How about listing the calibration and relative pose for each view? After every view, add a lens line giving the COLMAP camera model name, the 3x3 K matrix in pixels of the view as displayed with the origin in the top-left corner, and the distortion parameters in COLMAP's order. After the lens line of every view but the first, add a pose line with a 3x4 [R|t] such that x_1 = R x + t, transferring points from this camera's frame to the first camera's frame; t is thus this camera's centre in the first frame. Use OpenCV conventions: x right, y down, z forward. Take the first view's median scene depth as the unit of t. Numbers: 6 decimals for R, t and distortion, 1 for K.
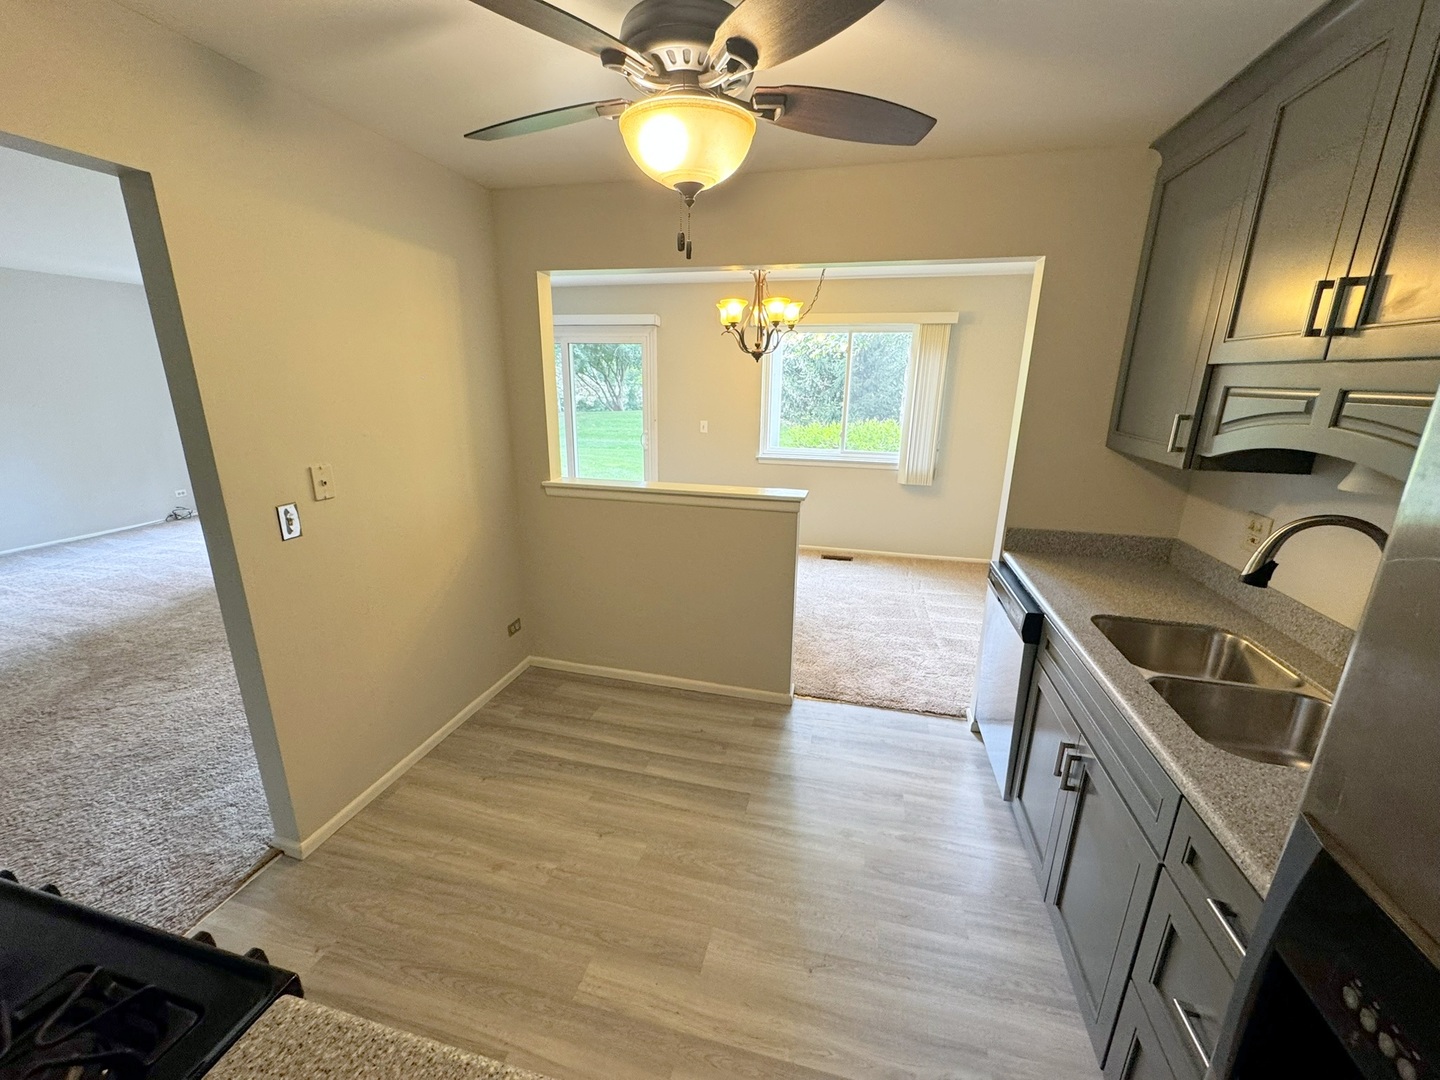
lens RADIAL K [[576.7, 0, 713.5], [0, 576.7, 538.3], [0, 0, 1]] dist [-0.000176, -0.000063]
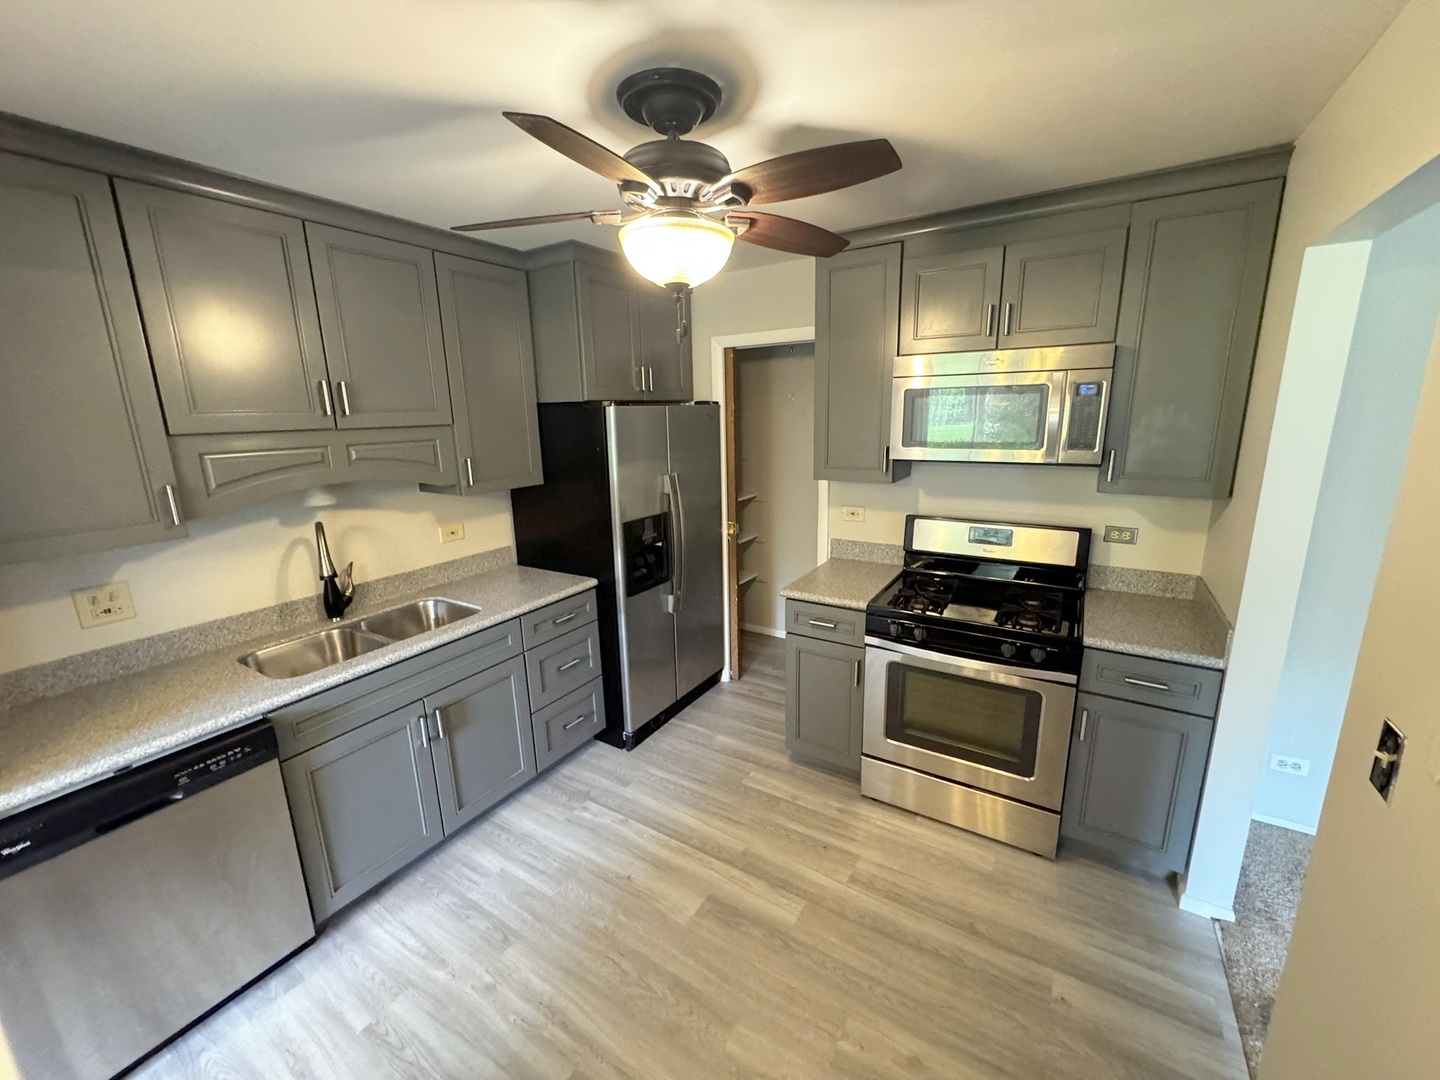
lens RADIAL K [[576.7, 0, 716.0], [0, 576.7, 539.3], [0, 0, 1]] dist [-0.000176, -0.000063]
pose [[-0.952750, -0.058834, 0.298004, -0.164215], [0.092832, 0.877729, 0.470079, -0.235762], [-0.289223, 0.475532, -0.830795, 0.739588]]
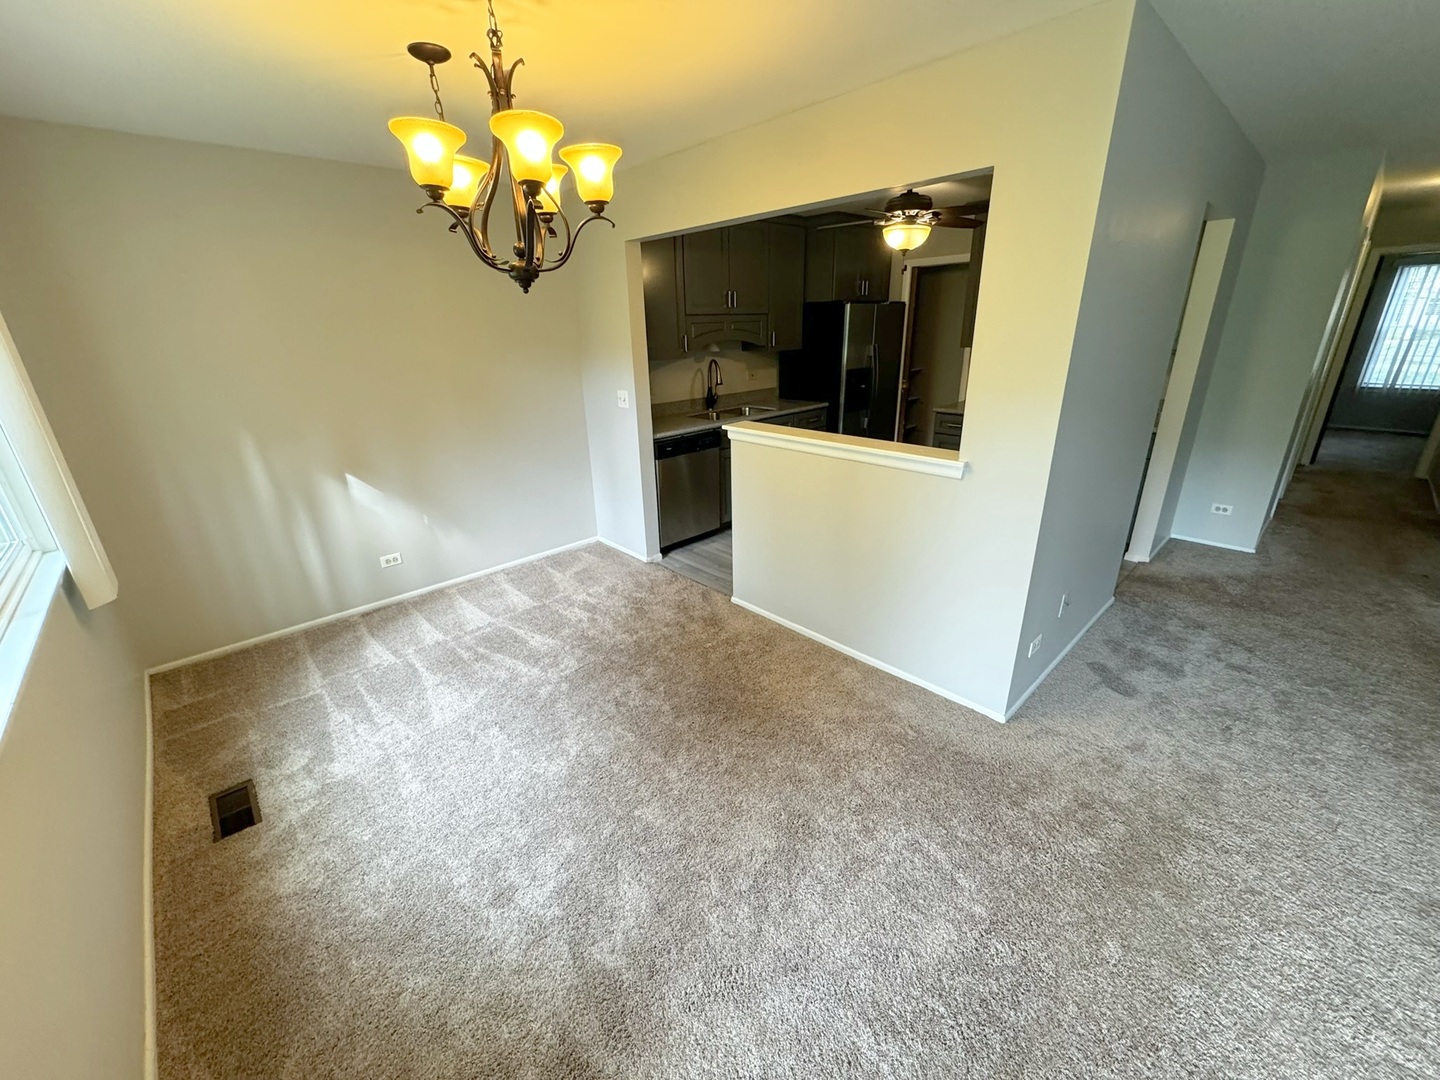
lens RADIAL K [[576.7, 0, 719.8], [0, 576.7, 539.3], [0, 0, 1]] dist [-0.000176, -0.000063]
pose [[-0.847526, -0.181569, 0.498730, -0.318441], [0.157140, 0.811695, 0.562546, -0.399329], [-0.506958, 0.555144, -0.659401, 1.390655]]
